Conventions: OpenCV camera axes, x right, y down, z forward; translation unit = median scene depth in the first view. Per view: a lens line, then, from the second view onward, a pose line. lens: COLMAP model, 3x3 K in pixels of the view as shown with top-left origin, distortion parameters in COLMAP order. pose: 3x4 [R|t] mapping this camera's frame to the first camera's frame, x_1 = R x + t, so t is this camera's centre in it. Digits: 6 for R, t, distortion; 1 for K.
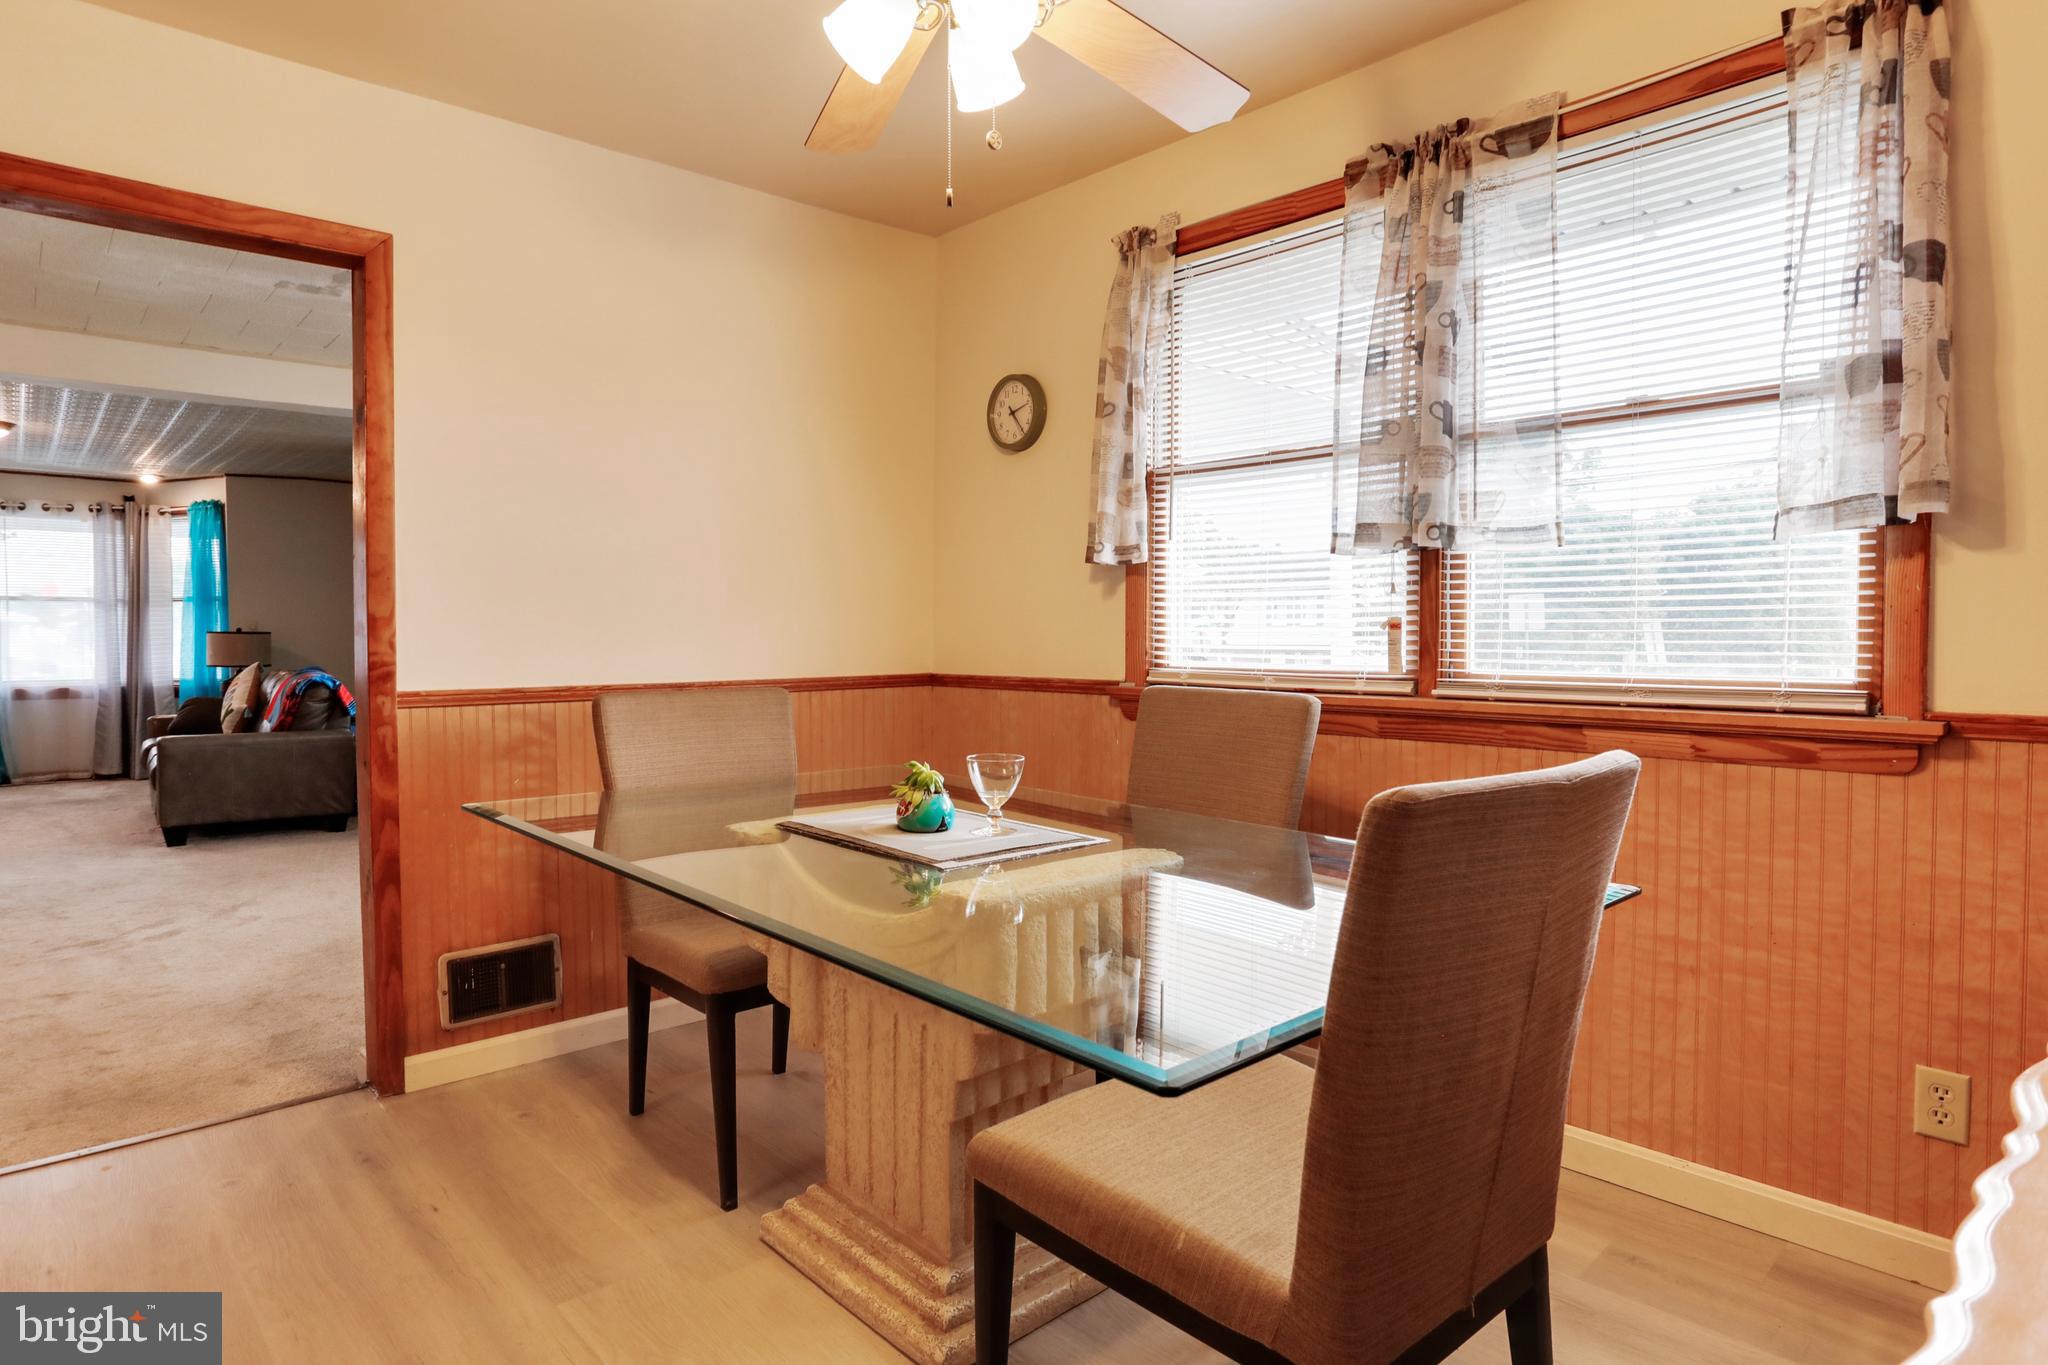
lens RADIAL K [[1144.7, 0, 1024.0], [0, 1144.7, 682.5], [0, 0, 1]] dist [-0.052968, 0.032167]
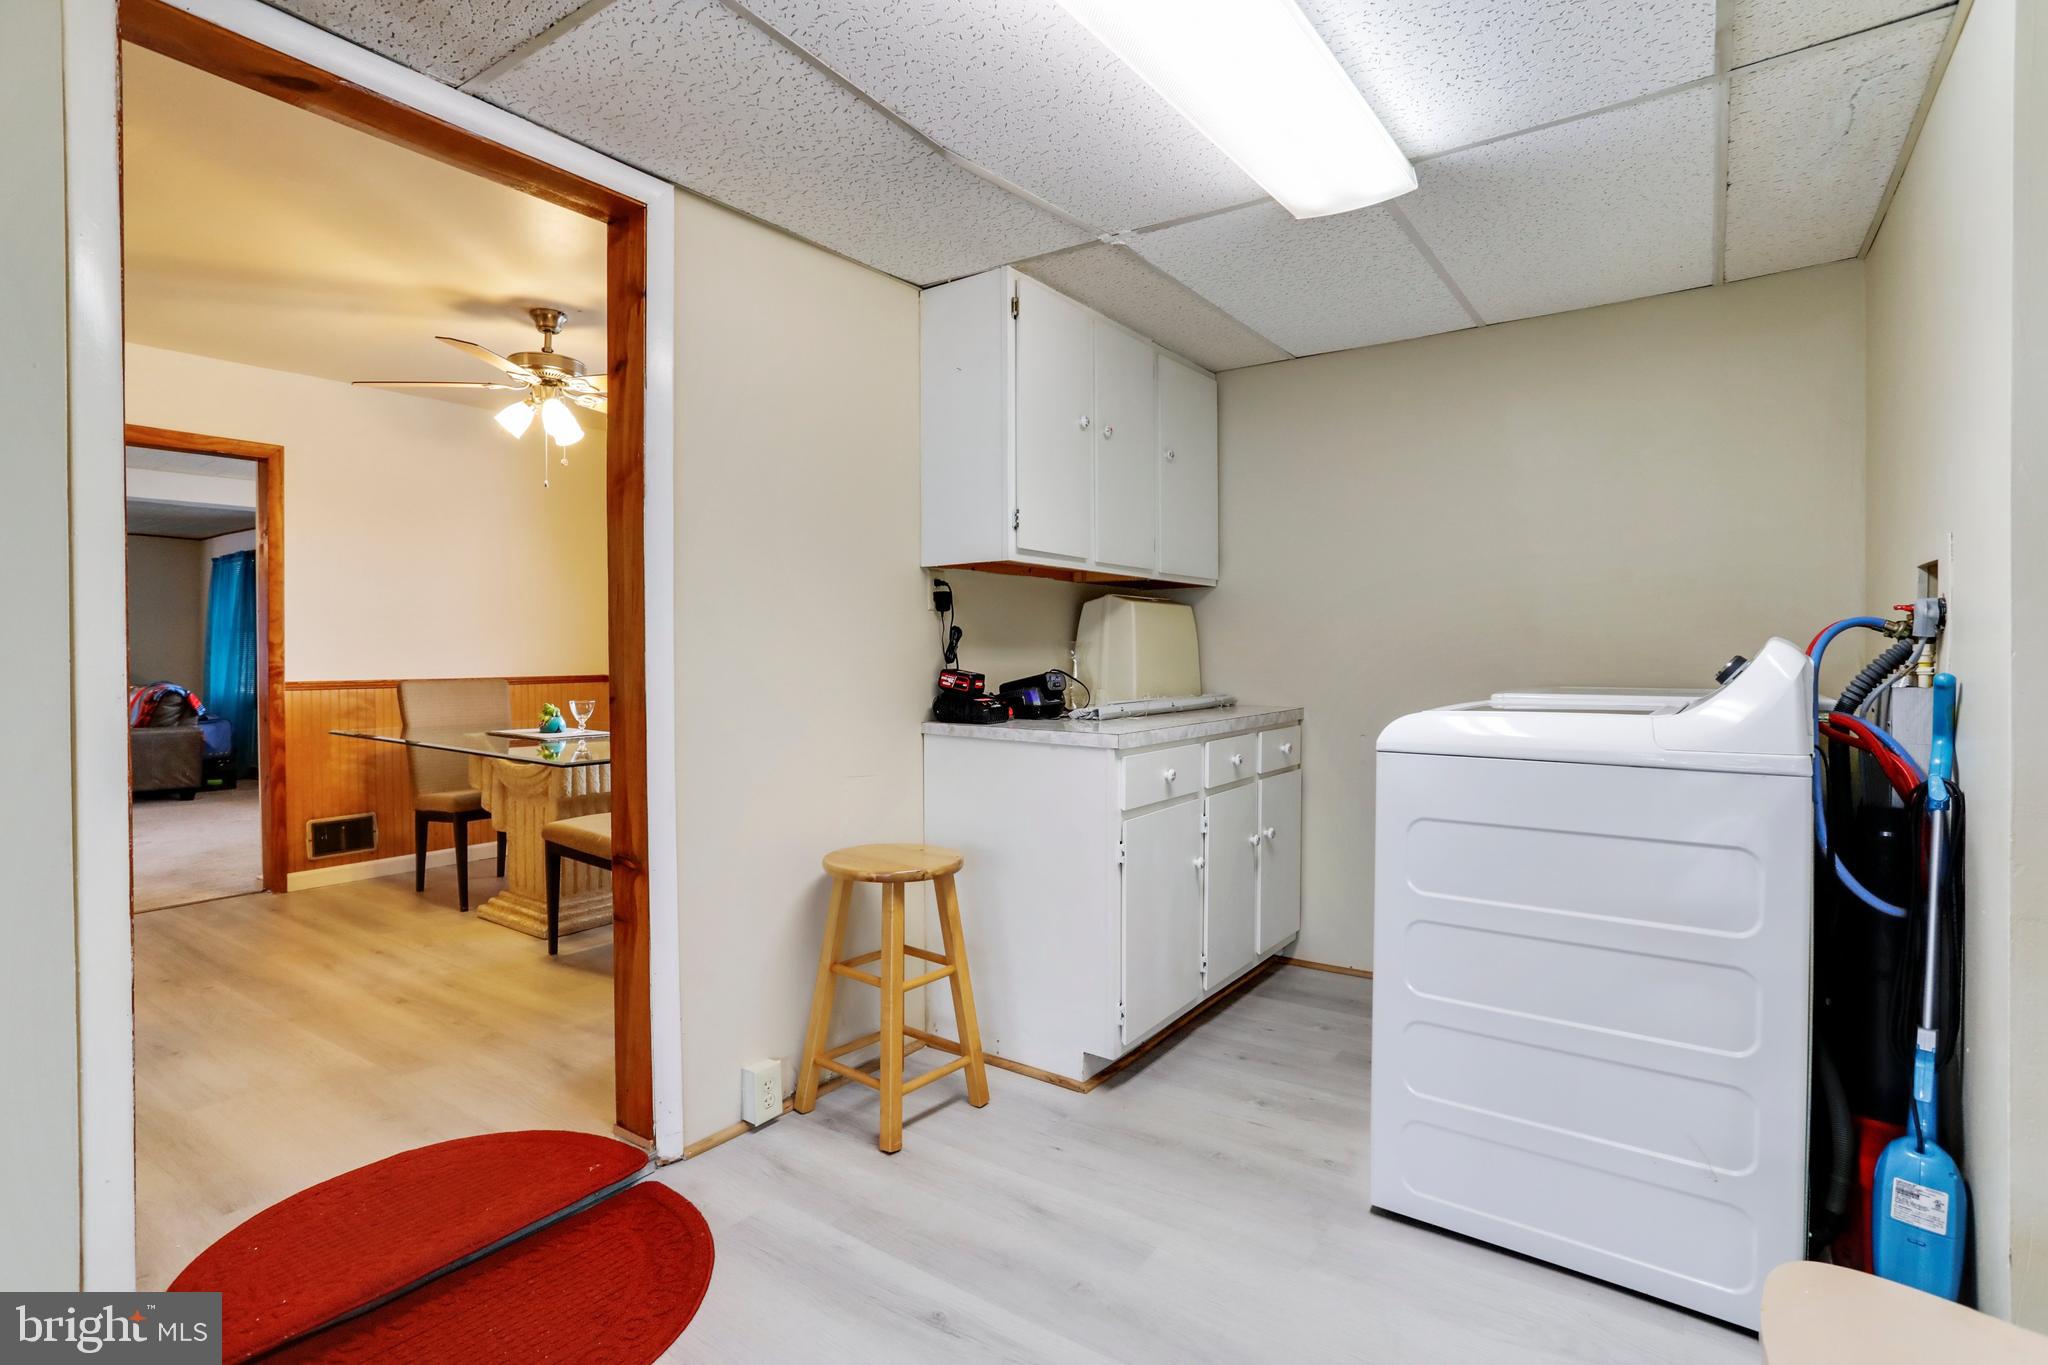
lens RADIAL K [[1009.2, 0, 1023.4], [0, 1009.2, 673.7], [0, 0, 1]] dist [-0.045572, 0.025935]
pose [[0.979104, -0.007454, 0.203223, 0.327177], [0.013206, 0.999549, -0.026960, 0.055509], [-0.202930, 0.029080, 0.978761, -0.892132]]
